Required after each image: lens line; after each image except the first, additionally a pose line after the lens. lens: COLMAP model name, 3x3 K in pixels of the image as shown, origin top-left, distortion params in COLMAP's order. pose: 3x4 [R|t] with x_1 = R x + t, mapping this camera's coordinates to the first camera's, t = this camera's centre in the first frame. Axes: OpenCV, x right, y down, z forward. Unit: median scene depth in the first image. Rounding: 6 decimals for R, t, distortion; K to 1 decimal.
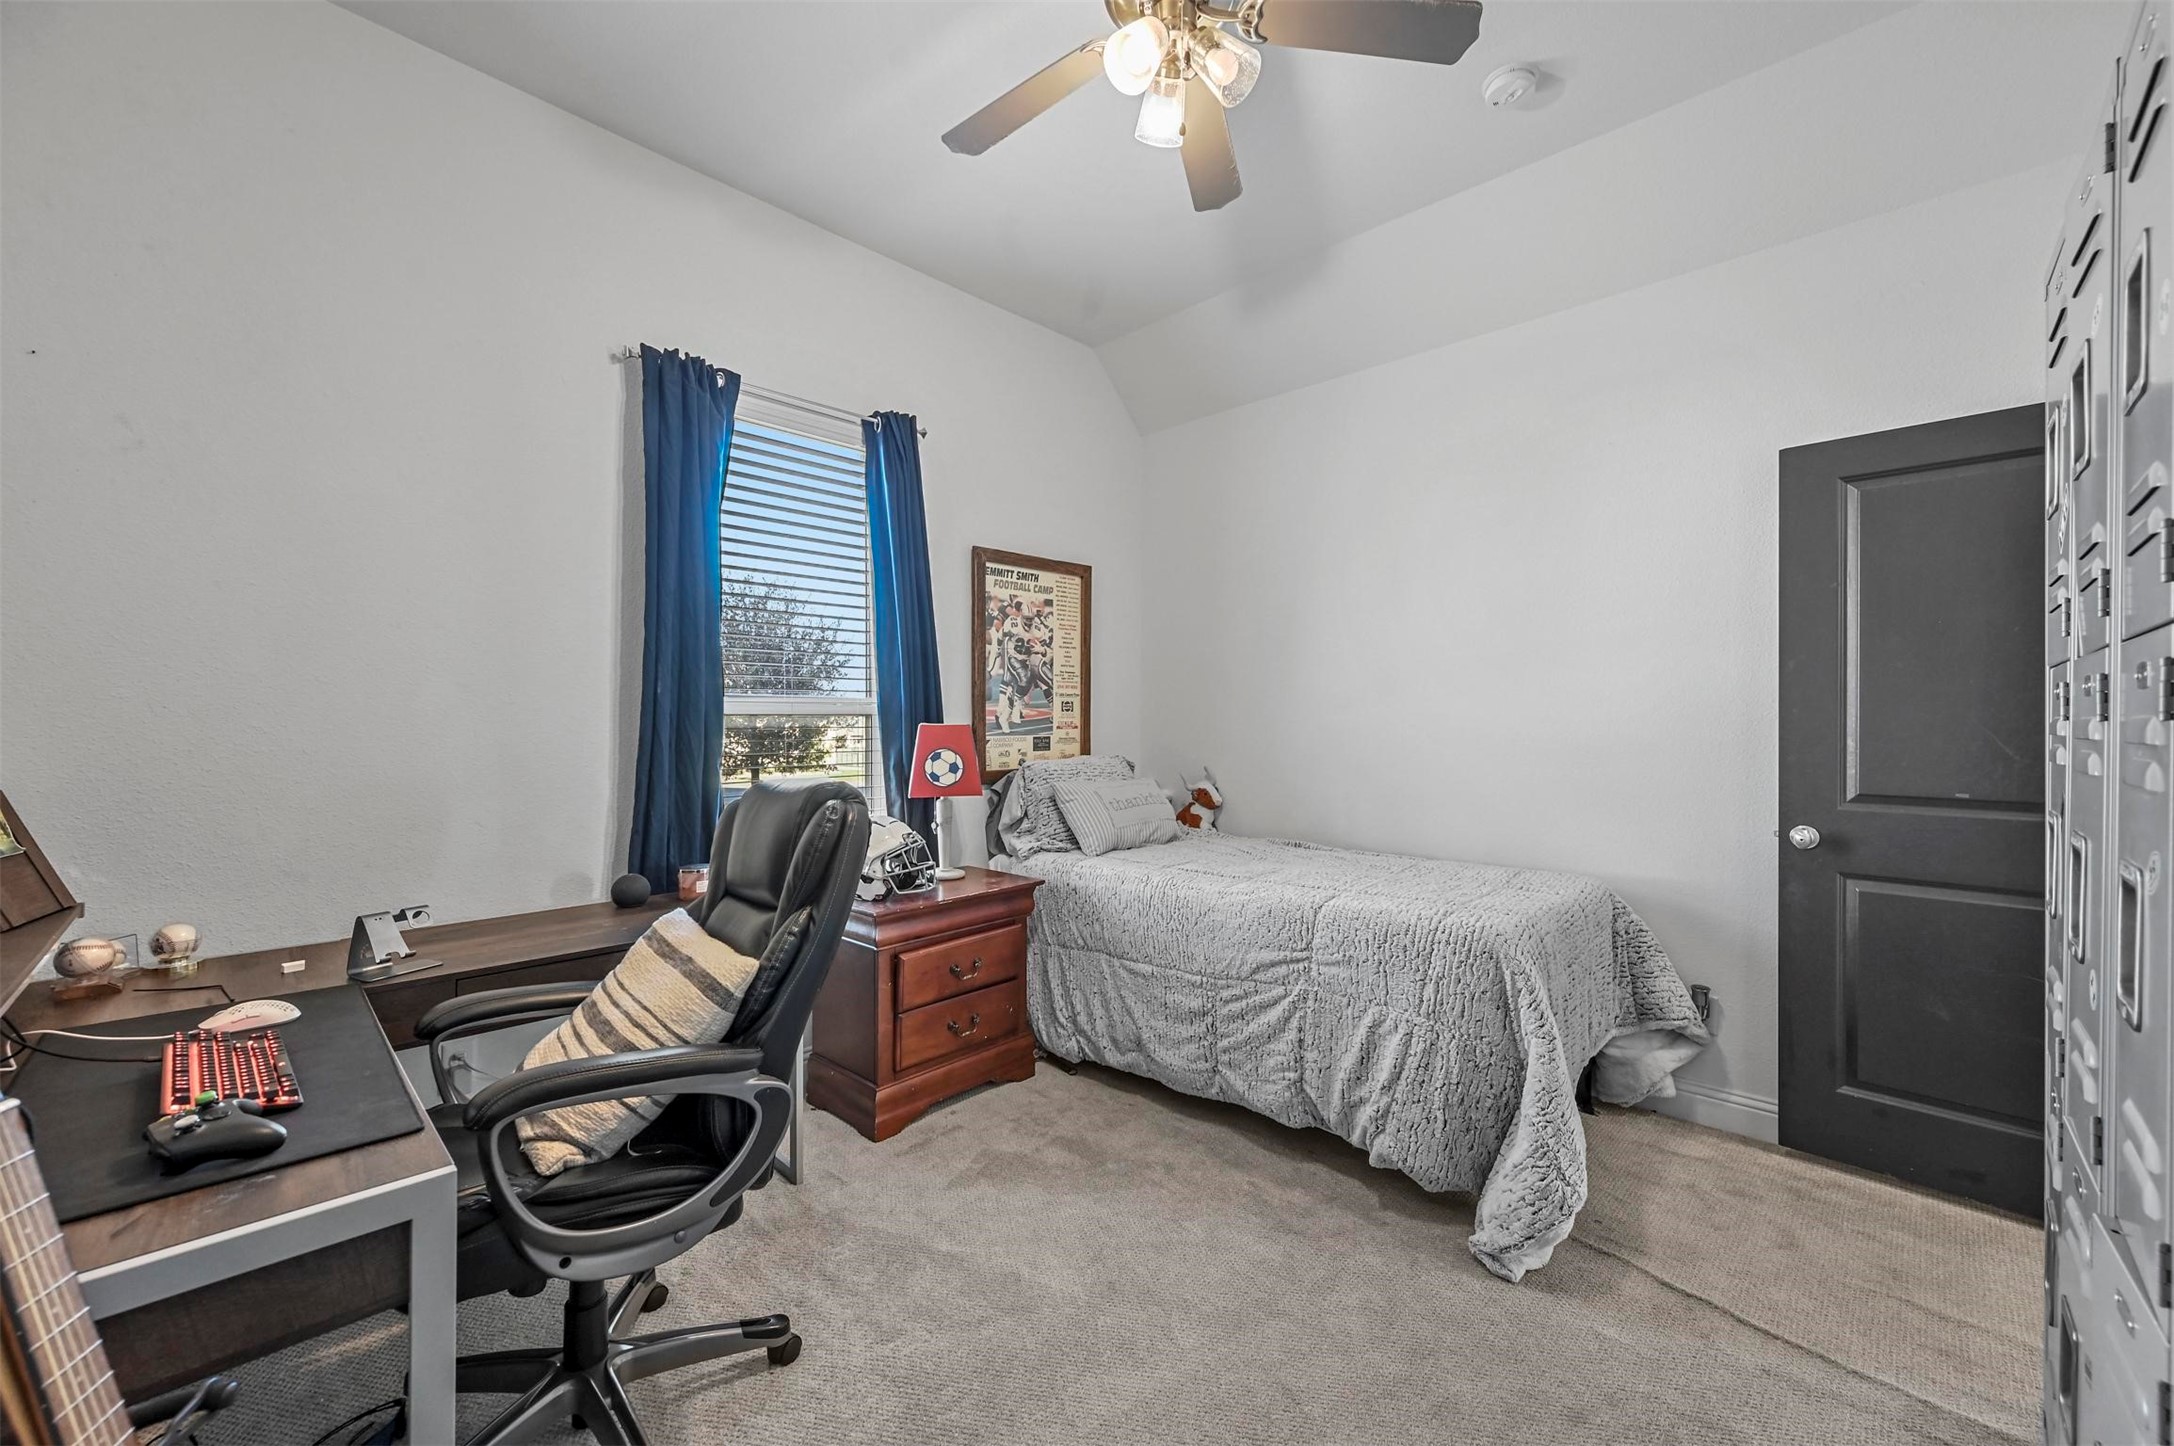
lens RADIAL K [[847.7, 0, 1078.8], [0, 847.7, 721.8], [0, 0, 1]] dist [-0.006318, 0.000620]
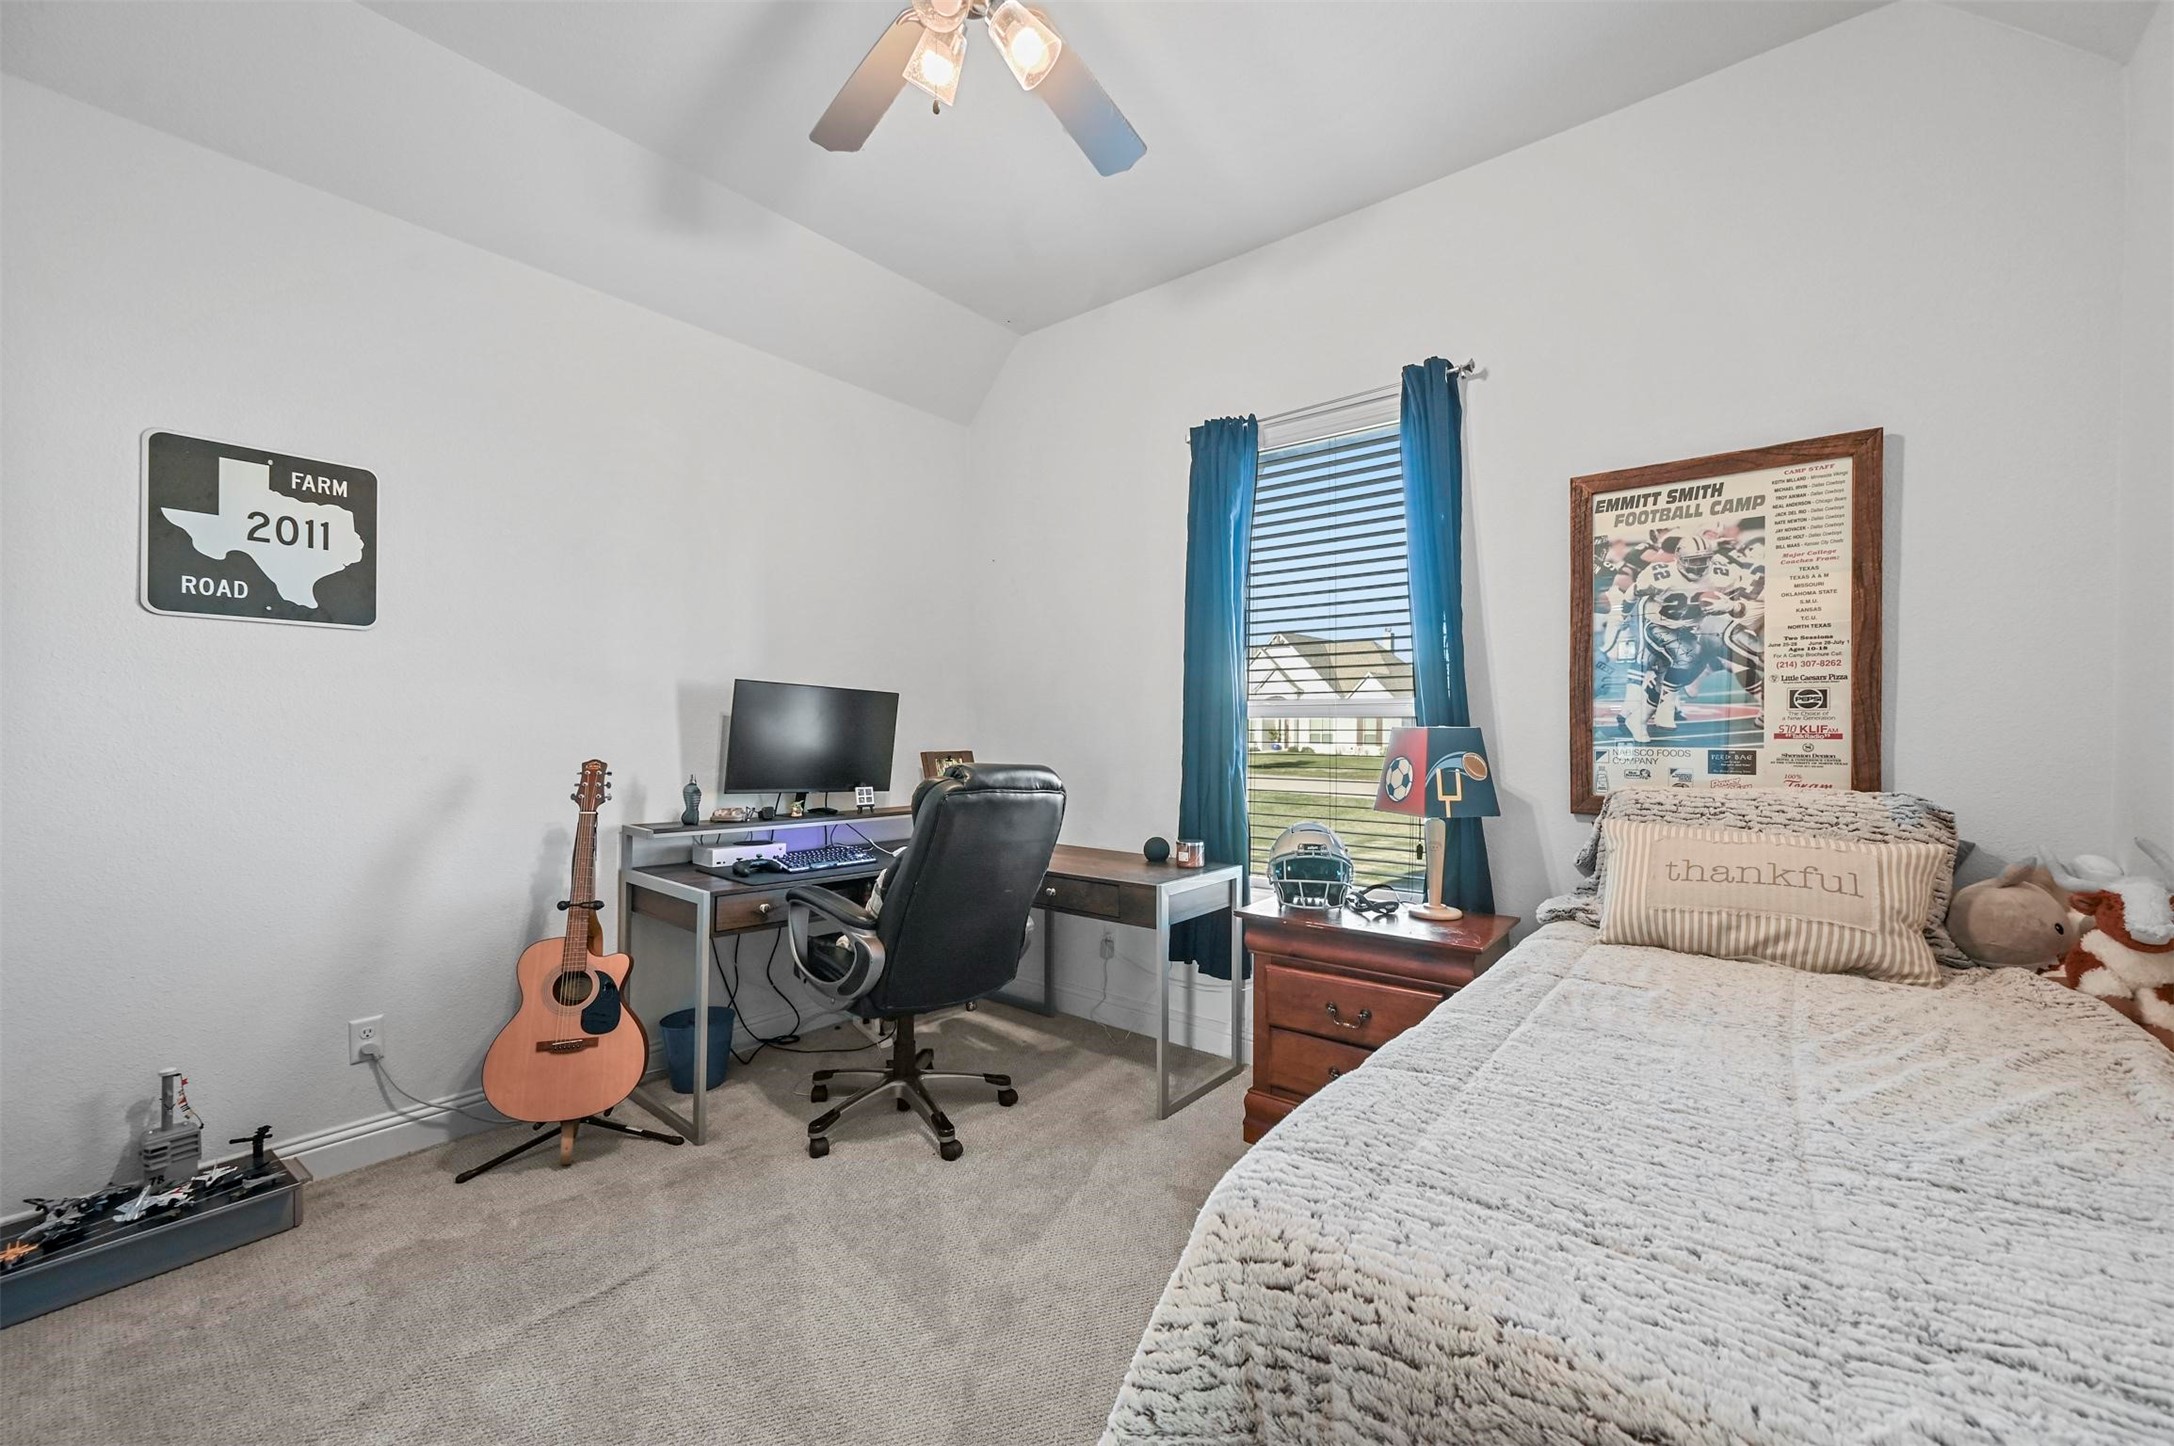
lens RADIAL K [[847.7, 0, 1078.9], [0, 847.7, 724.7], [0, 0, 1]] dist [-0.006318, 0.000620]
pose [[0.093740, 0.002202, -0.995594, 0.519285], [-0.006472, 0.999978, 0.001602, 0.001054], [0.995576, 0.006293, 0.093752, 0.494678]]
